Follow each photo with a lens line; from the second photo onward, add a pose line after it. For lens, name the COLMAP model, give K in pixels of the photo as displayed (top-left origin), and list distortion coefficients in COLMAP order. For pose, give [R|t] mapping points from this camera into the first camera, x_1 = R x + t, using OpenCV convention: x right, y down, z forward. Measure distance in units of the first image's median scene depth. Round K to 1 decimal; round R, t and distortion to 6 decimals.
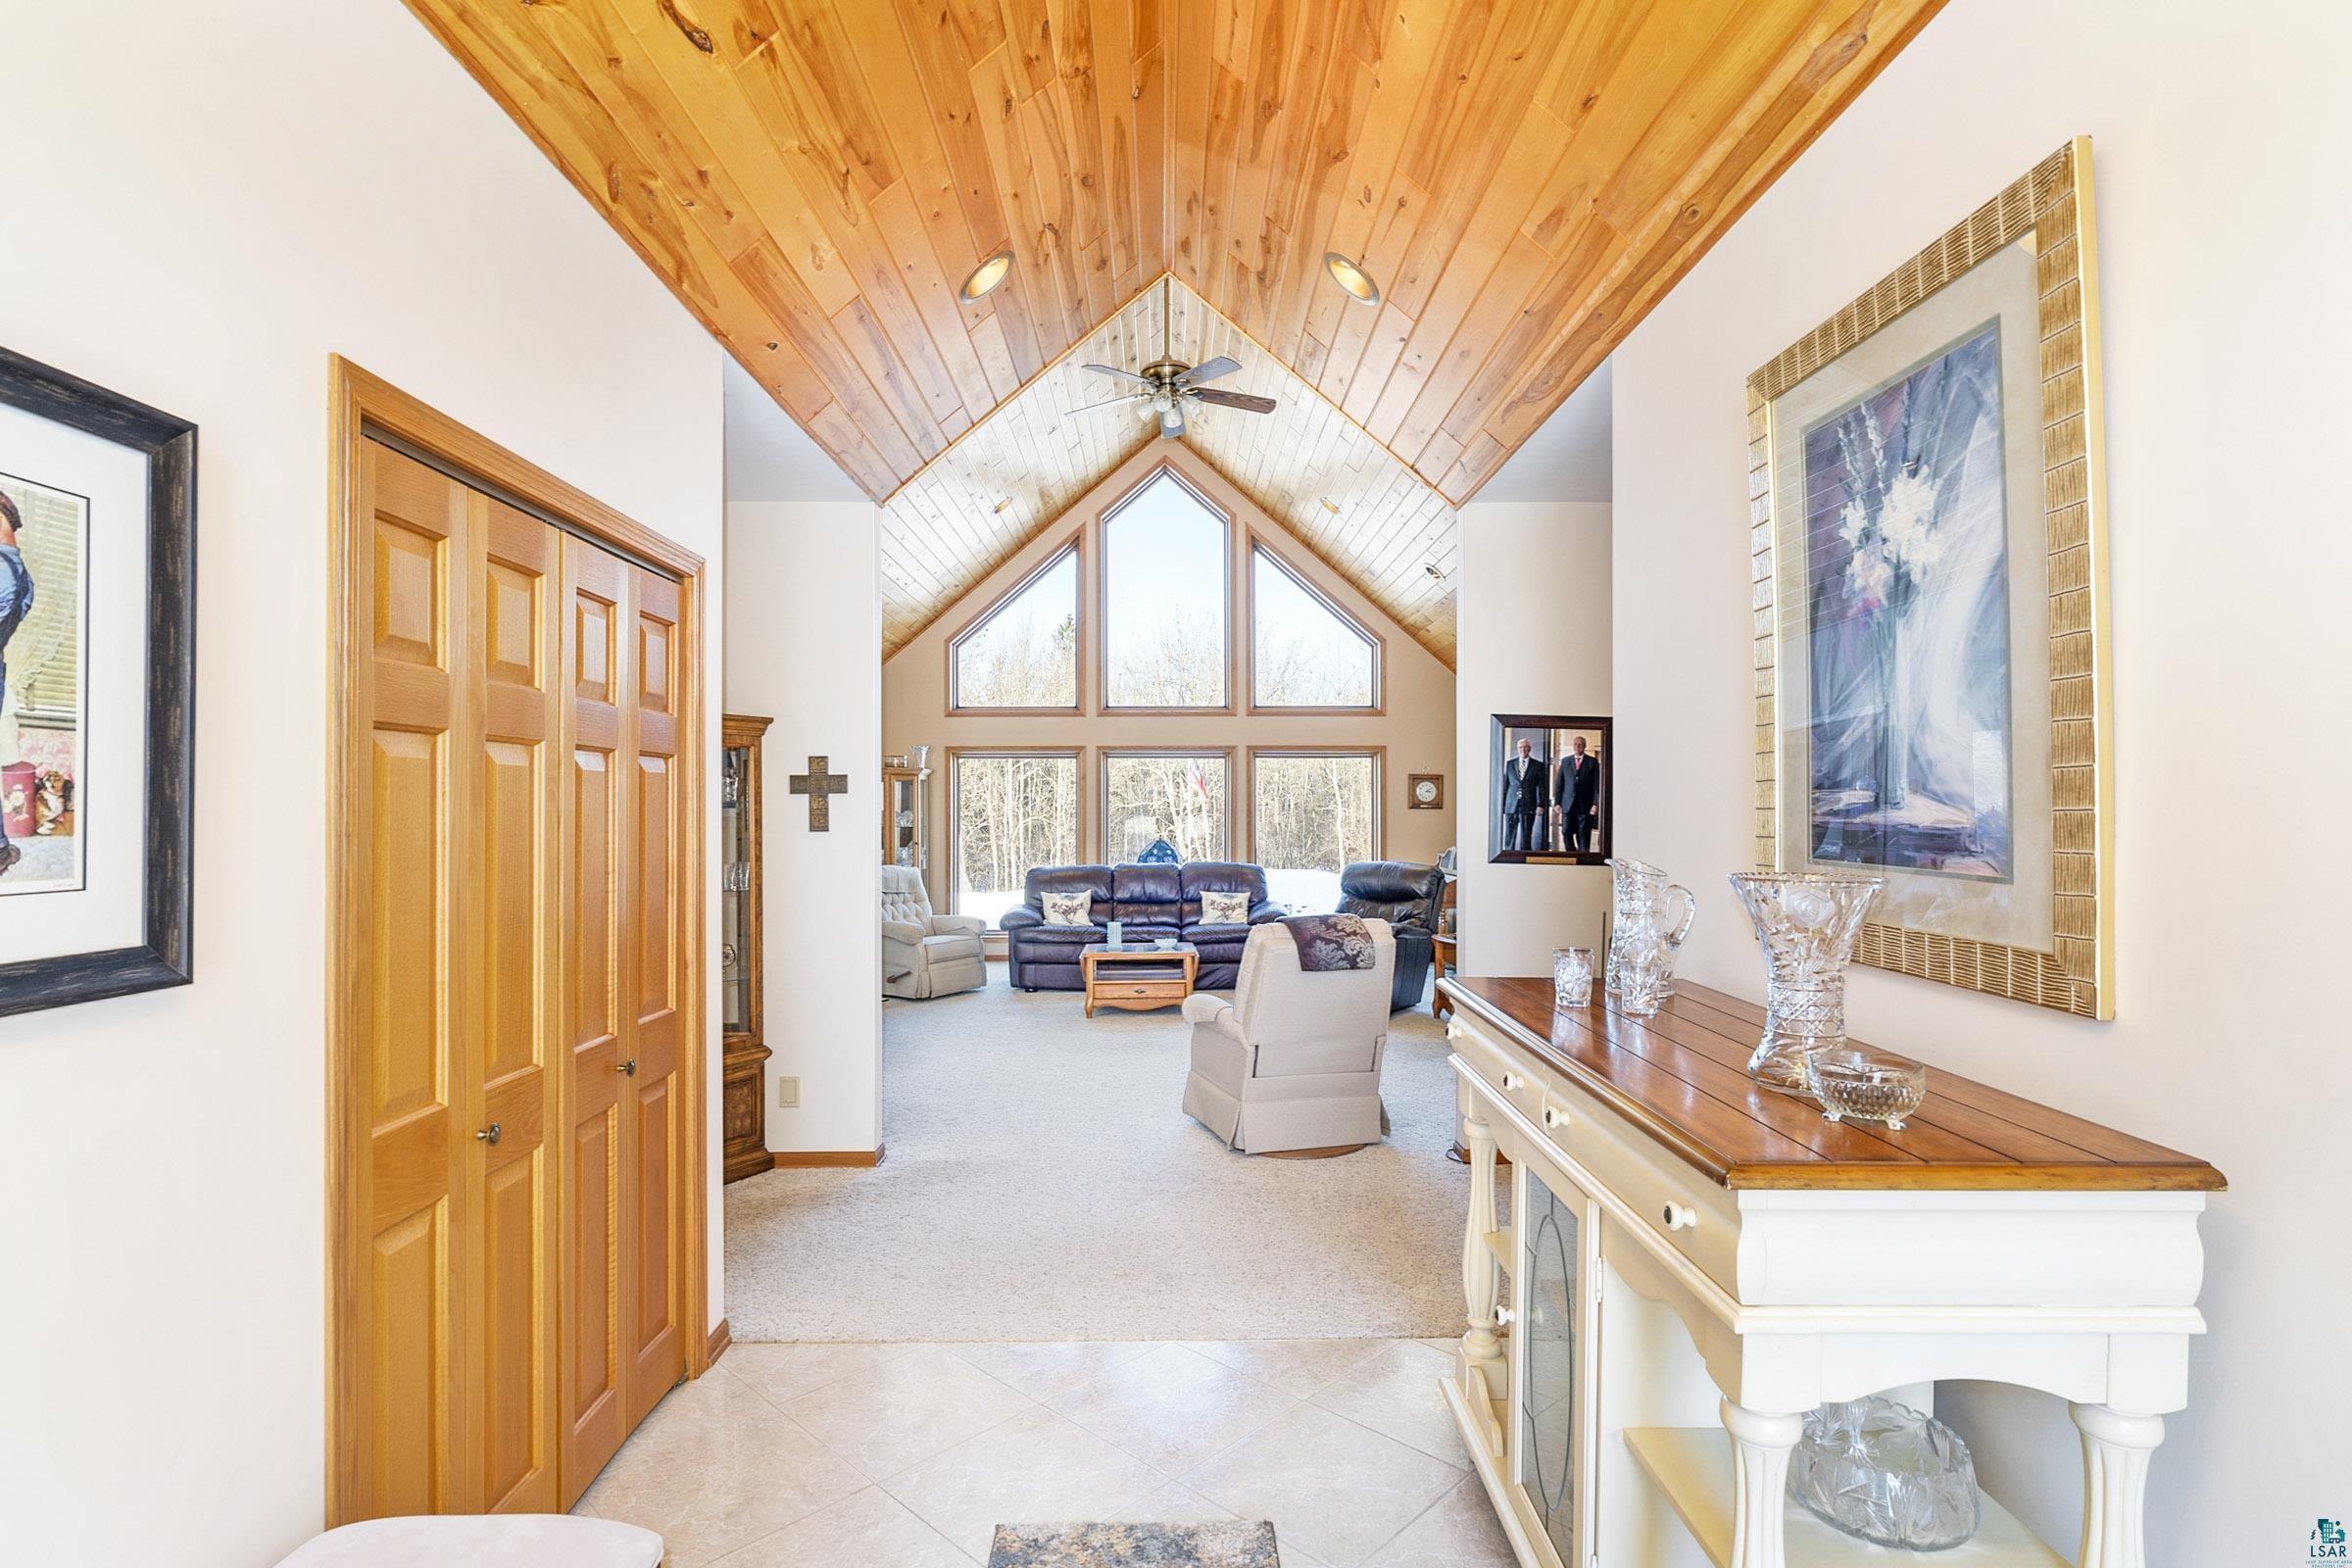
lens RADIAL K [[1155.5, 0, 1176.0], [0, 1155.5, 784.0], [0, 0, 1]] dist [-0.001567, 0.000095]
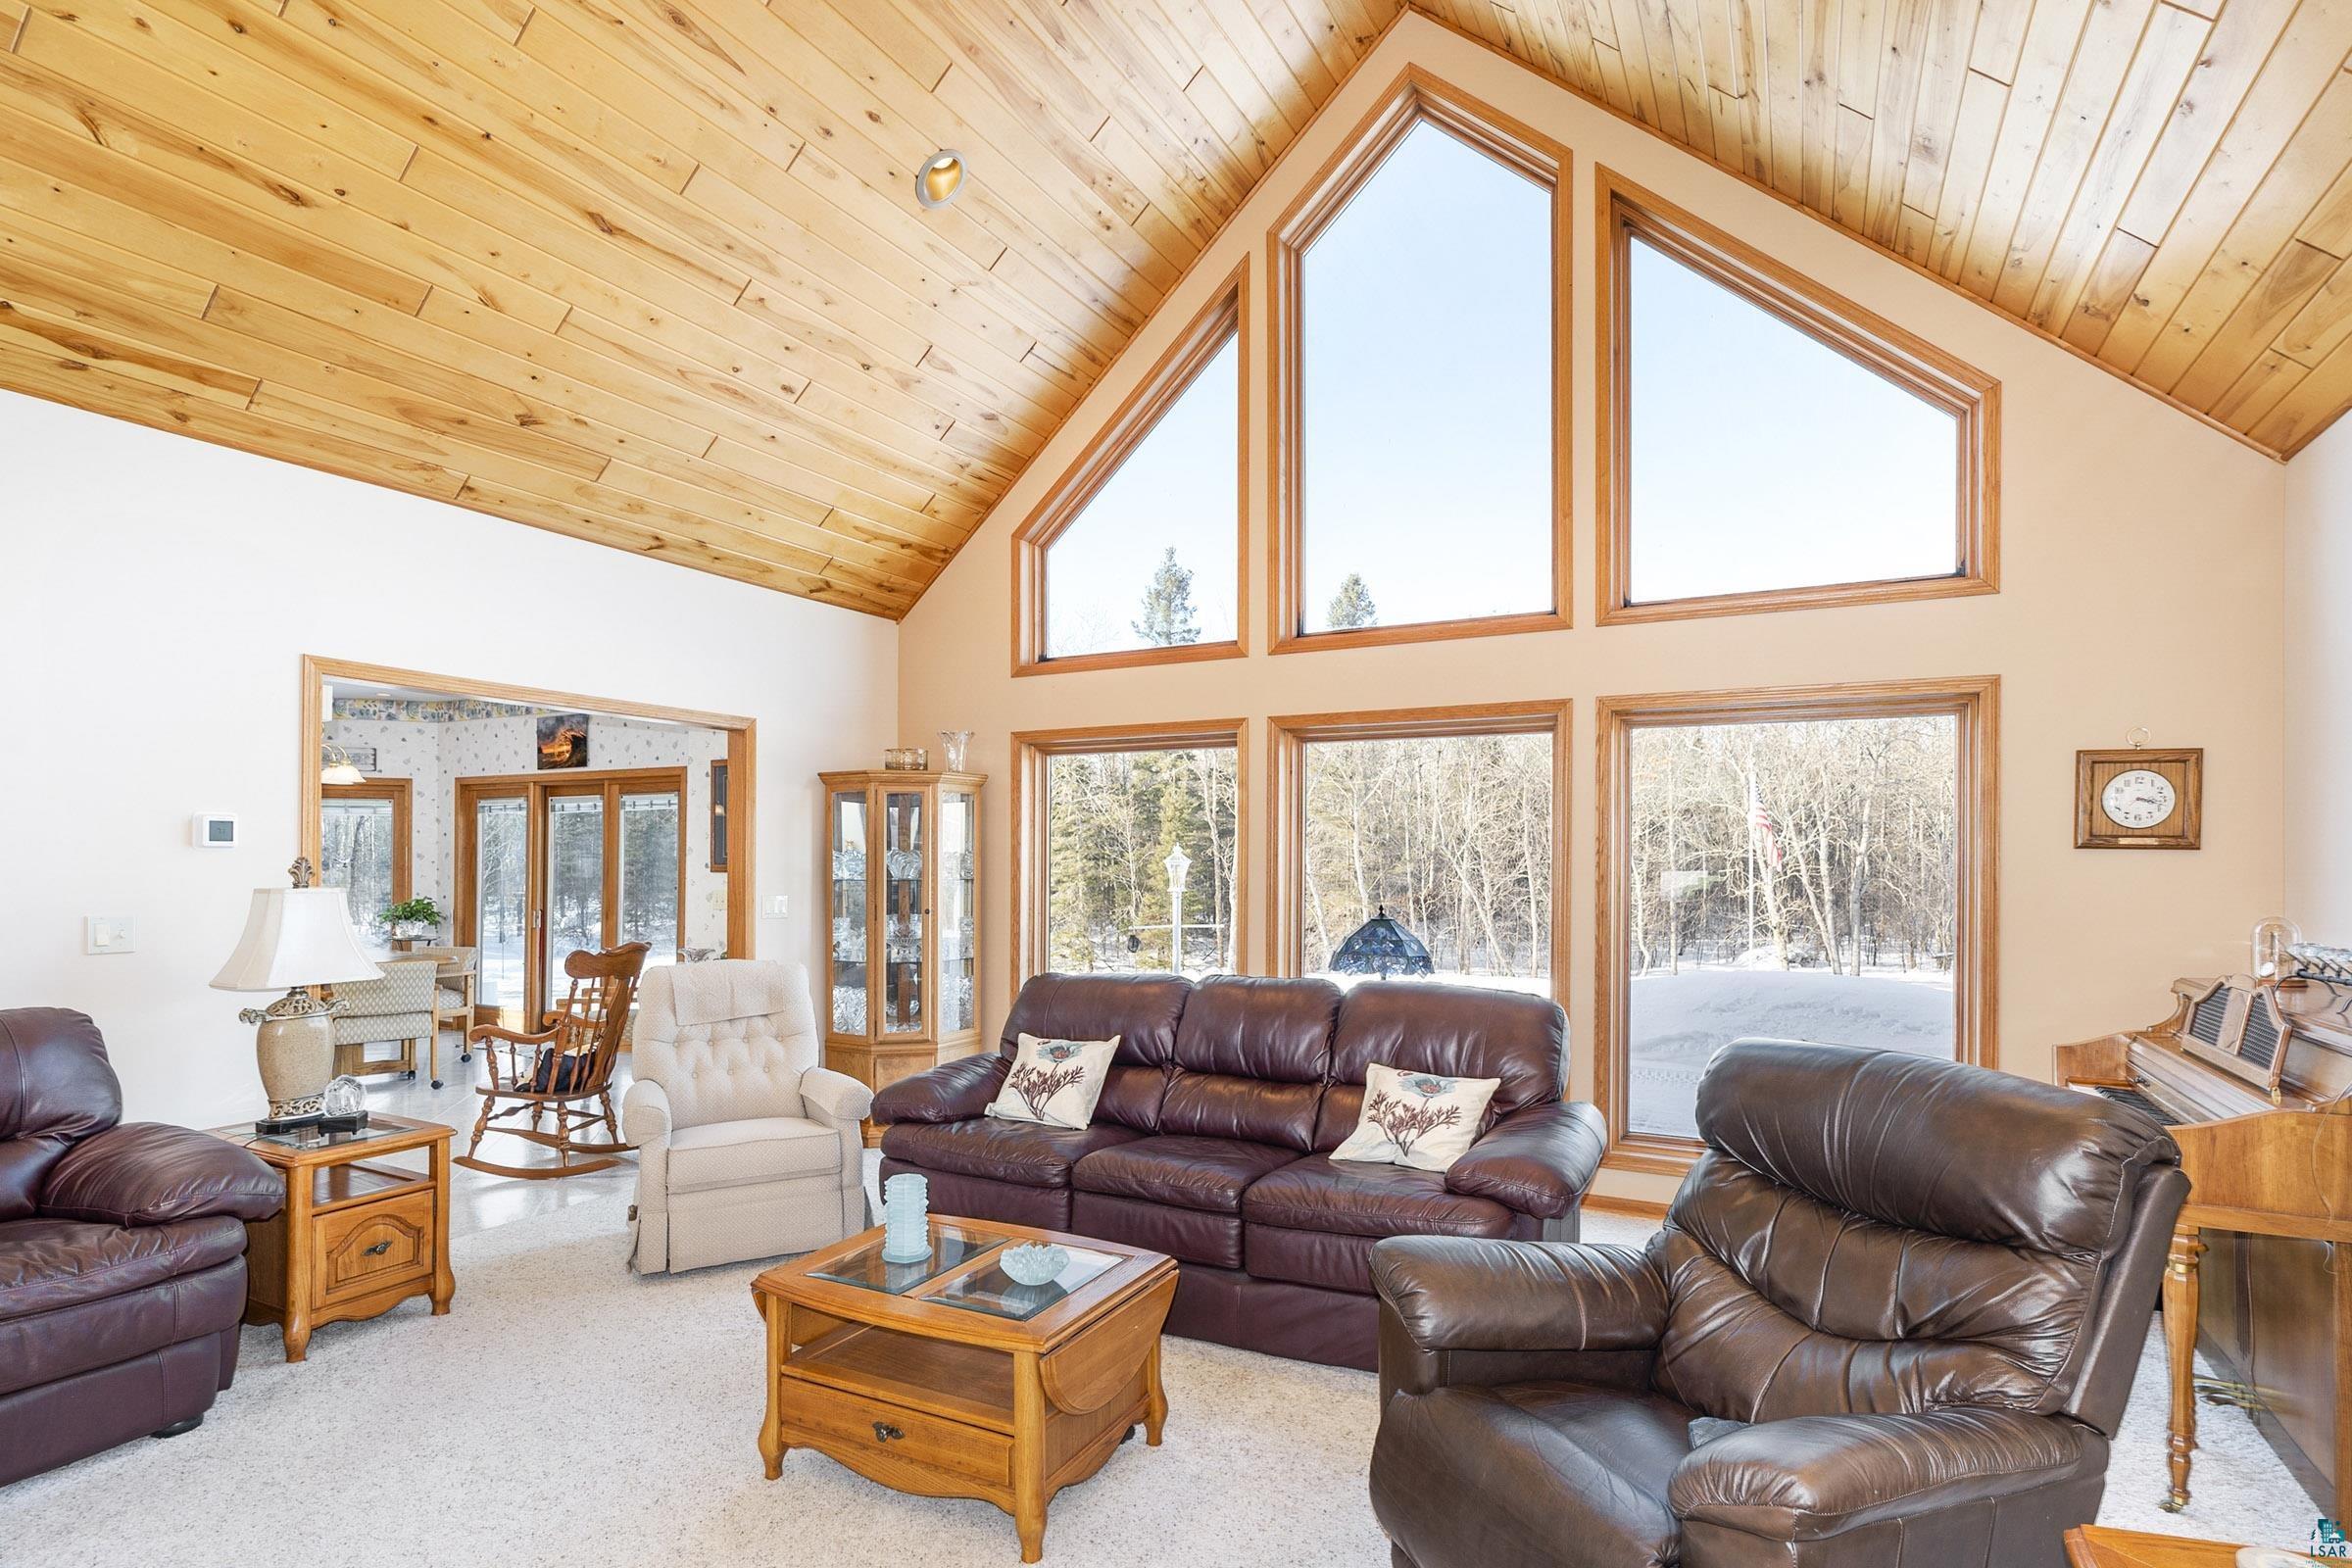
lens RADIAL K [[1186.5, 0, 1173.5], [0, 1186.5, 850.8], [0, 0, 1]] dist [-0.001217, -0.000492]
pose [[0.877088, 0.002396, -0.480324, 0.150893], [0.005066, 0.999886, 0.014239, 0.017527], [0.480304, -0.014922, 0.876975, 0.622067]]
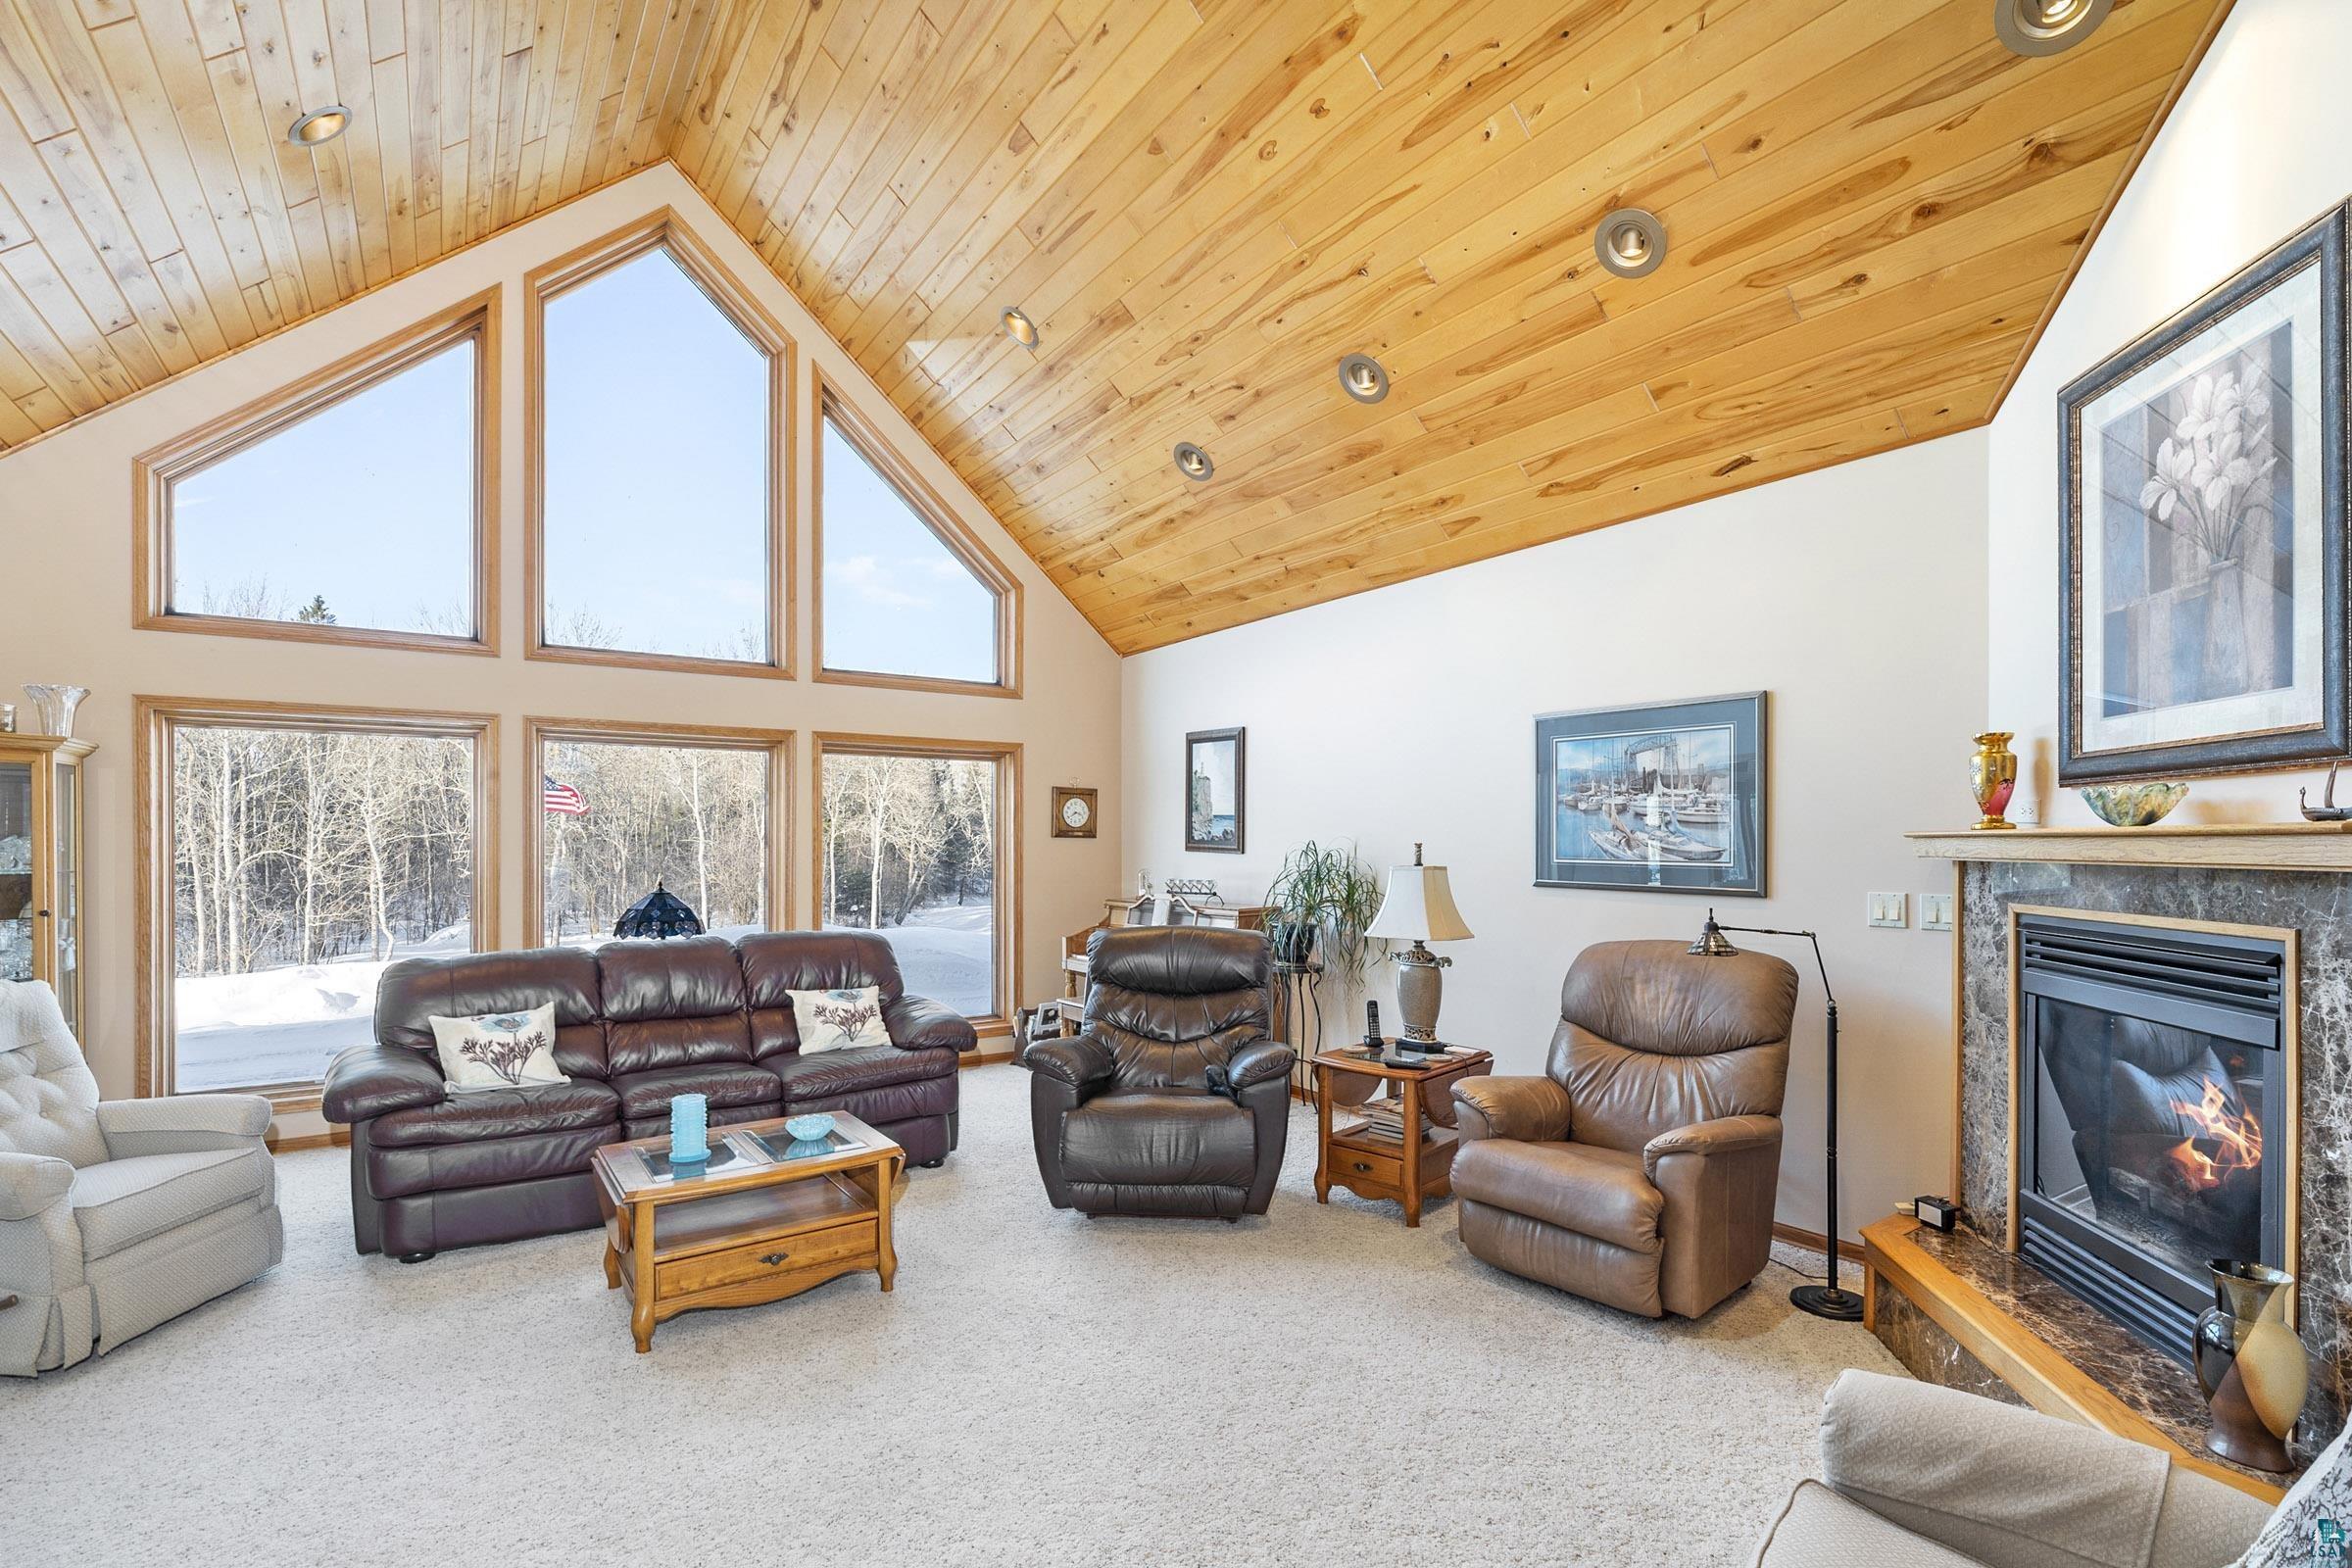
lens RADIAL K [[1085.0, 0, 1171.1], [0, 1085.0, 839.8], [0, 0, 1]] dist [-0.005870, 0.001195]
pose [[0.835306, 0.003357, 0.549775, -0.105442], [-0.014202, 0.999779, 0.015473, 0.013598], [-0.549601, -0.020733, 0.835170, 0.479889]]
